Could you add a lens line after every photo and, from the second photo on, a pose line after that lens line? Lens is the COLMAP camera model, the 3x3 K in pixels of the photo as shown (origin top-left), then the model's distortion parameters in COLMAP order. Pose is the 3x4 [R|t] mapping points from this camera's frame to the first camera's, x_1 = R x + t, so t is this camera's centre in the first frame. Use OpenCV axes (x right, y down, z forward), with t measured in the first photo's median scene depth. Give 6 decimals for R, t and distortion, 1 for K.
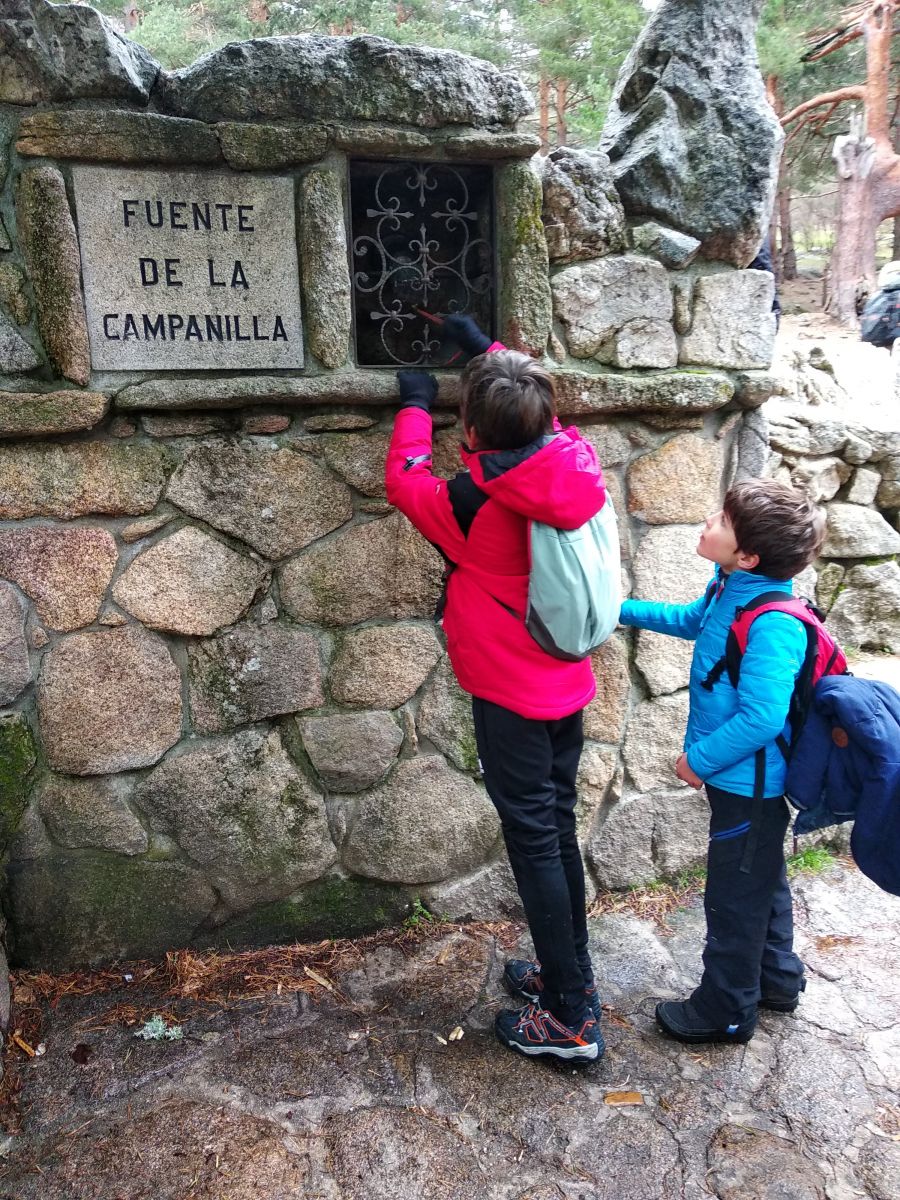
lens RADIAL K [[922.7, 0, 413.9], [0, 922.7, 603.3], [0, 0, 1]] dist [0.048403, -0.062788]
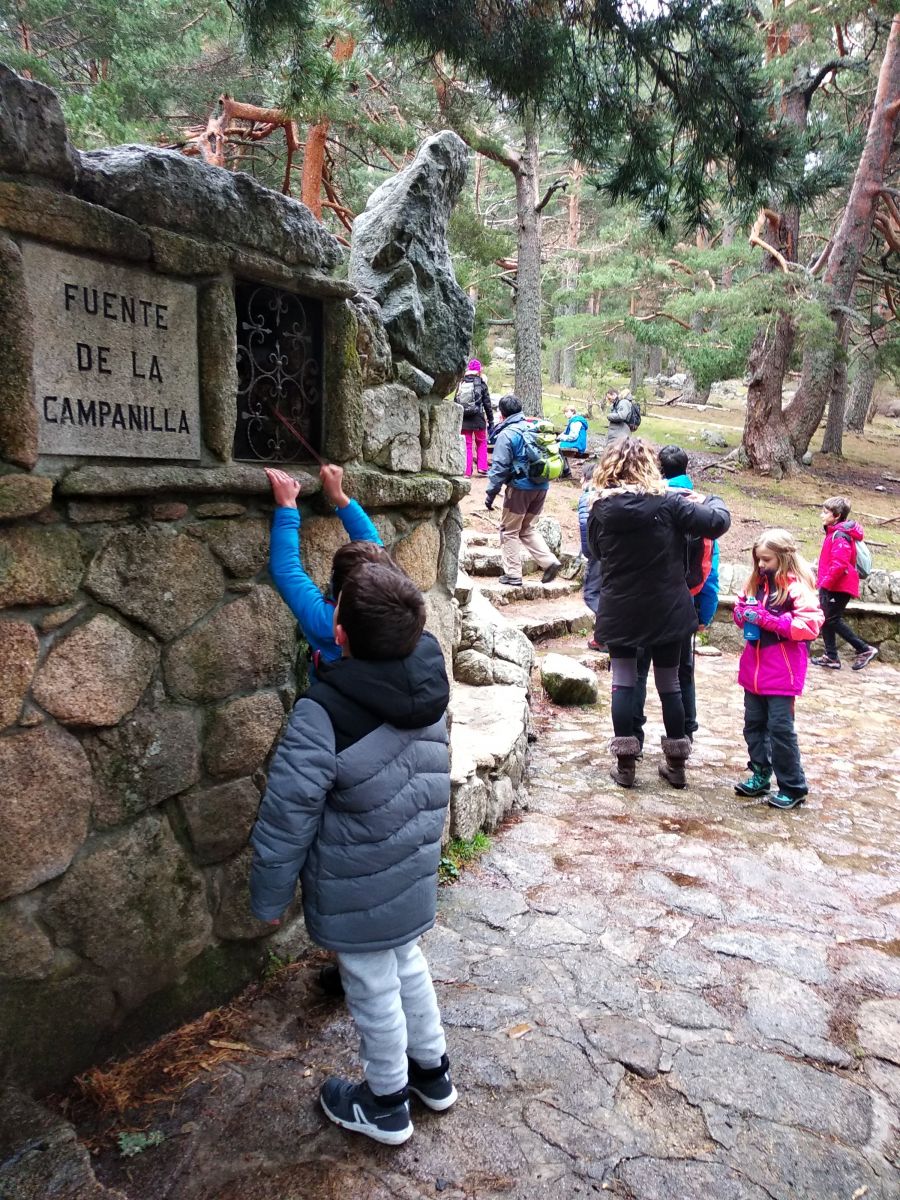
lens RADIAL K [[922.7, 0, 413.9], [0, 922.7, 603.3], [0, 0, 1]] dist [0.048403, -0.062788]
pose [[0.761274, -0.043364, 0.646979, -0.617781], [0.084700, 0.995863, -0.032915, -0.033978], [-0.642875, 0.079856, 0.761797, 0.046948]]
